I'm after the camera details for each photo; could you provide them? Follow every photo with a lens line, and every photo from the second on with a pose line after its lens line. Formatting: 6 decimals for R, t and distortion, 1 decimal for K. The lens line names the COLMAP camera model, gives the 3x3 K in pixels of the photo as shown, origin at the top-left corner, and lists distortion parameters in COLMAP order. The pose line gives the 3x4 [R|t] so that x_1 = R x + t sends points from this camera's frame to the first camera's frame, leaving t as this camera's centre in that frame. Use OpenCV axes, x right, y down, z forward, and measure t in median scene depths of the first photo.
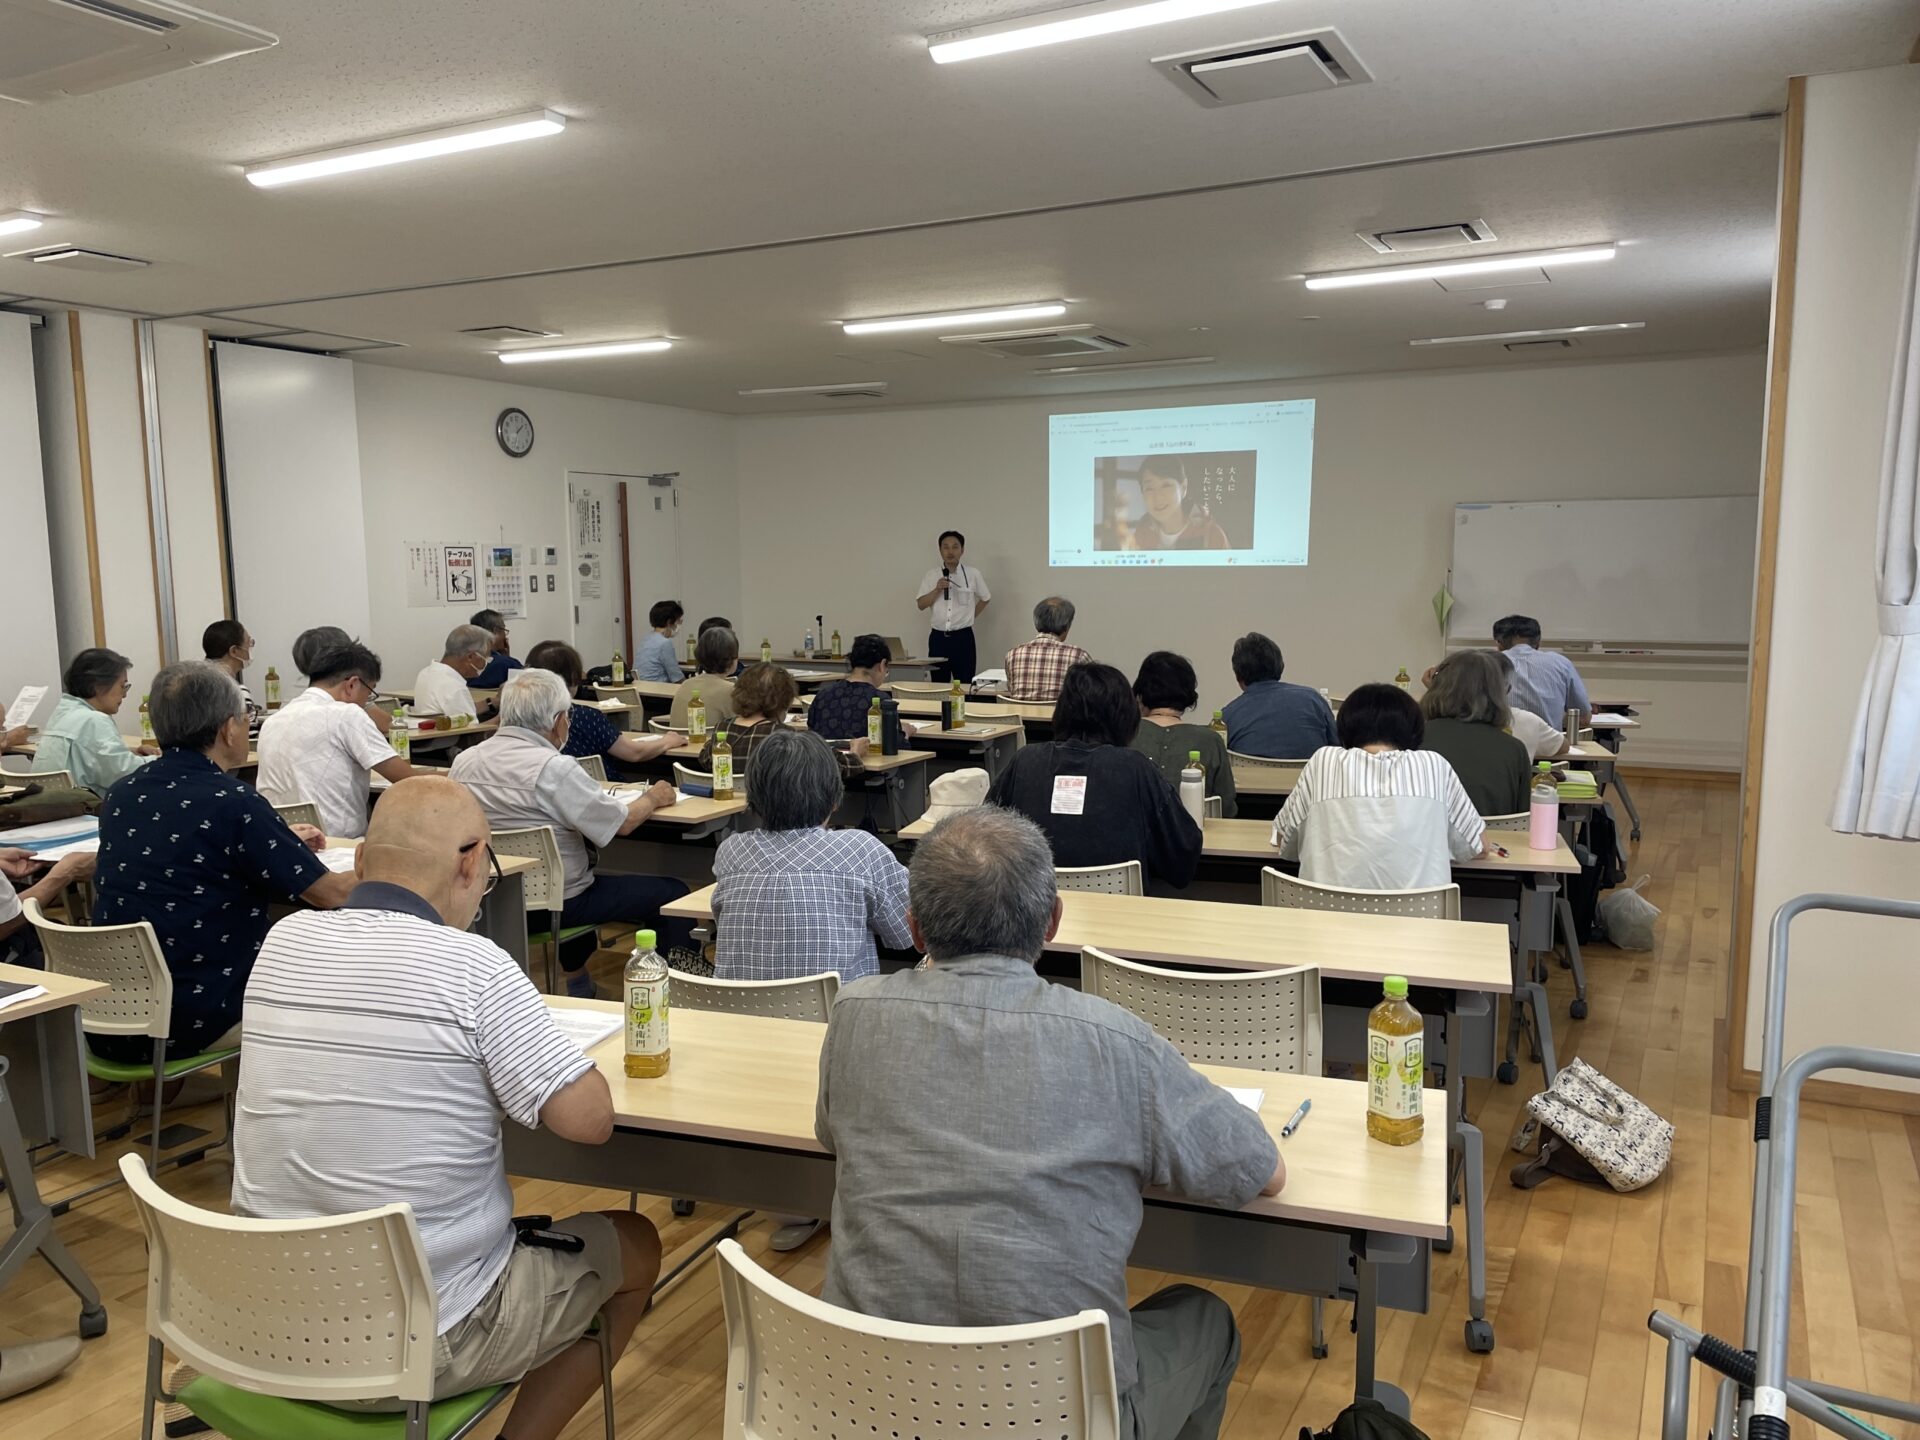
lens RADIAL K [[1460.6, 0, 960.0], [0, 1460.6, 720.0], [0, 0, 1]] dist [0.071194, -0.000777]
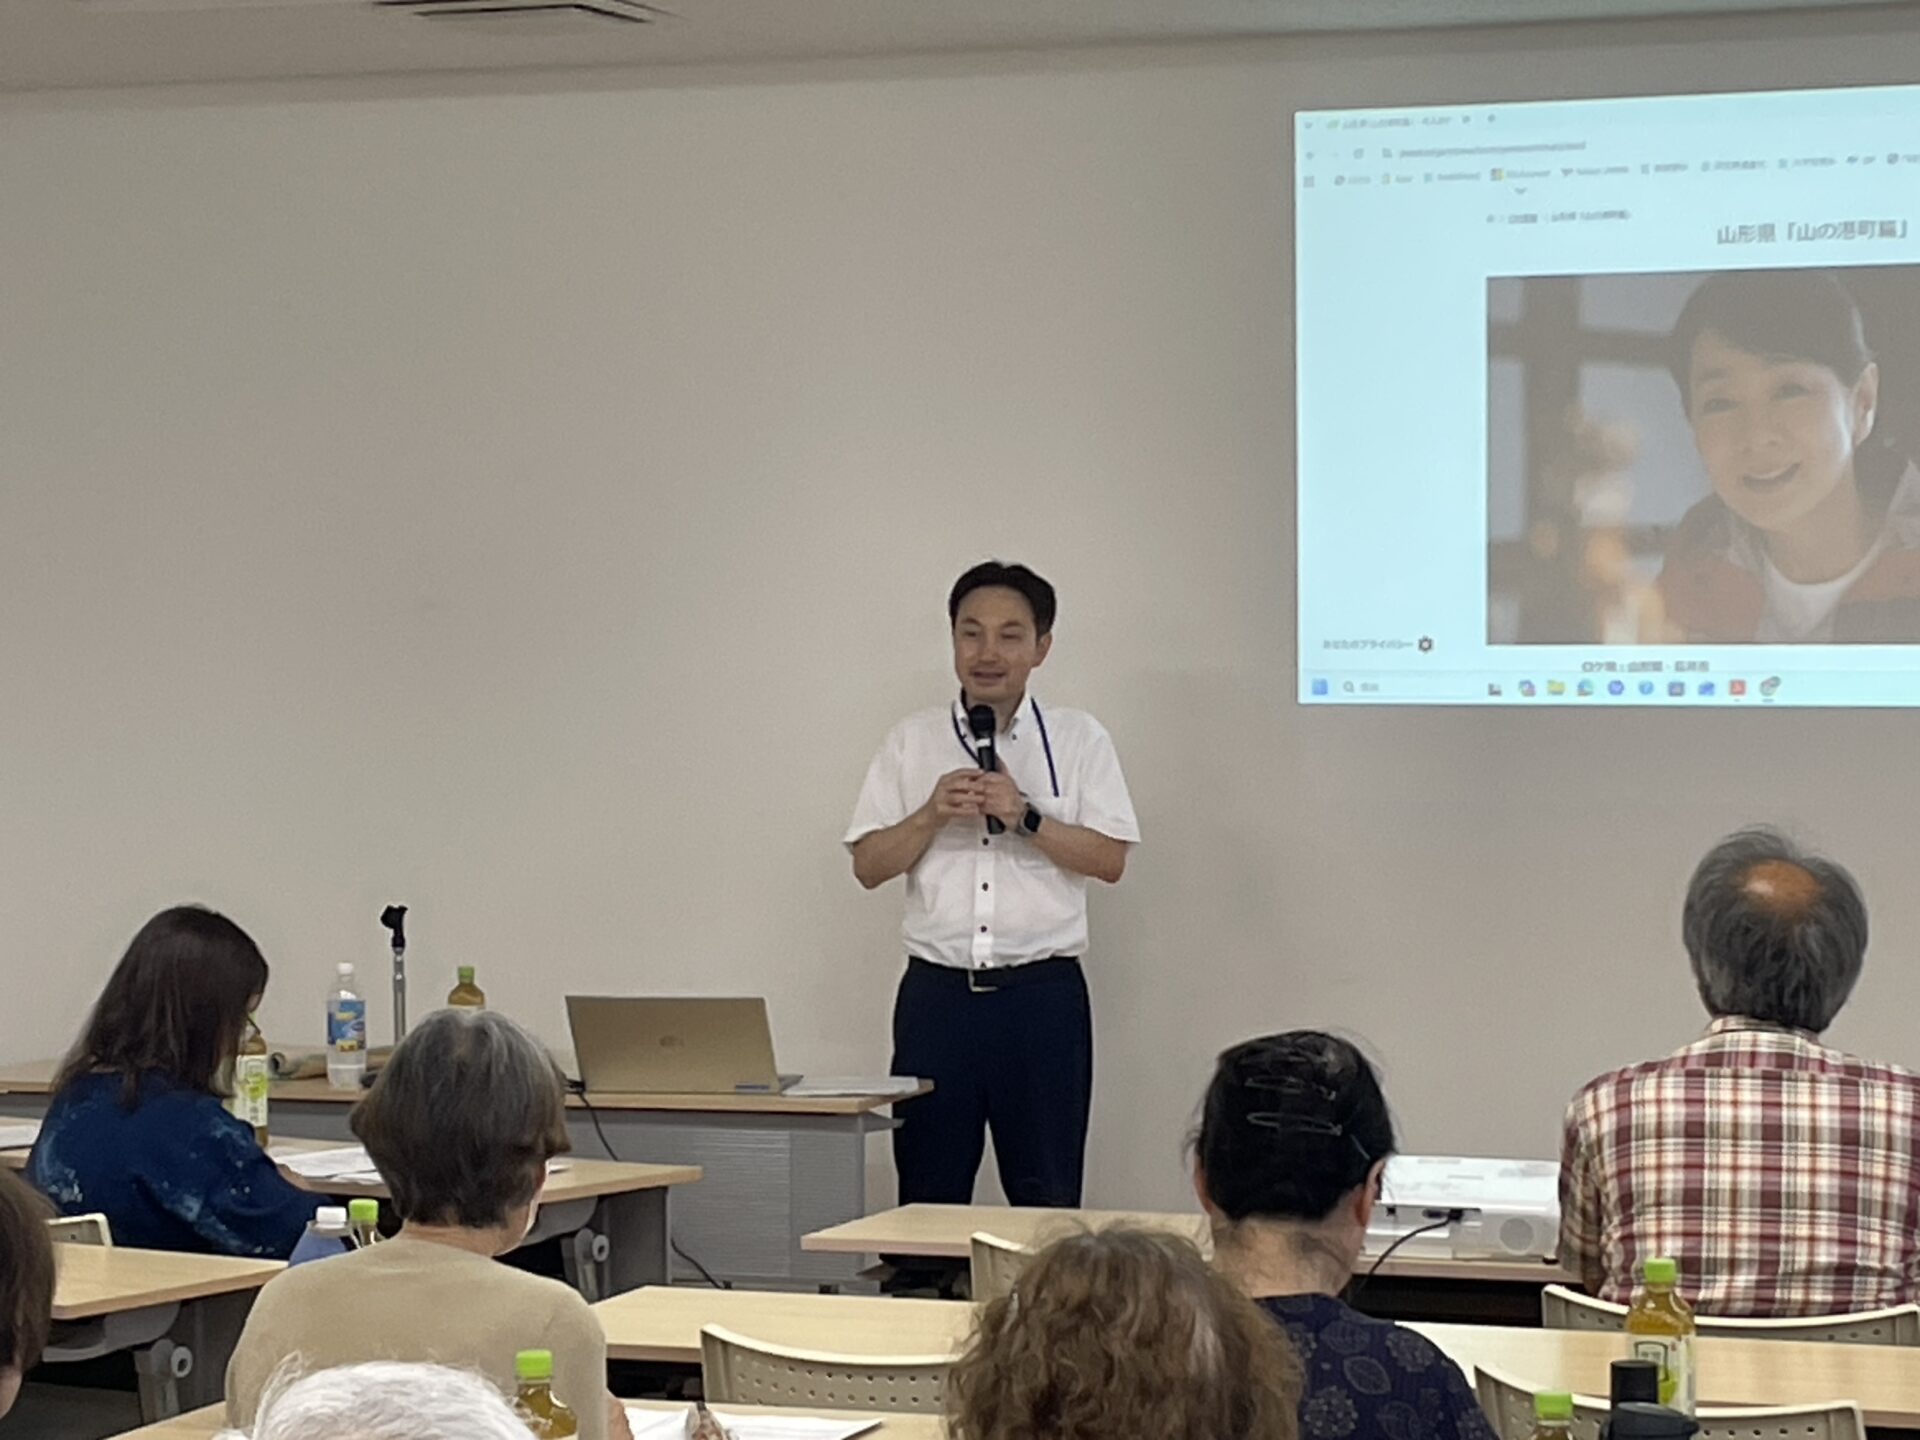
lens RADIAL K [[4927.2, 0, 960.0], [0, 4927.2, 720.0], [0, 0, 1]] dist [0.078936, 0.309151]
pose [[0.987403, 0.001568, 0.158215, -0.133773], [0.013836, 0.995264, -0.096215, -0.023414], [-0.157617, 0.097192, 0.982706, 0.191040]]
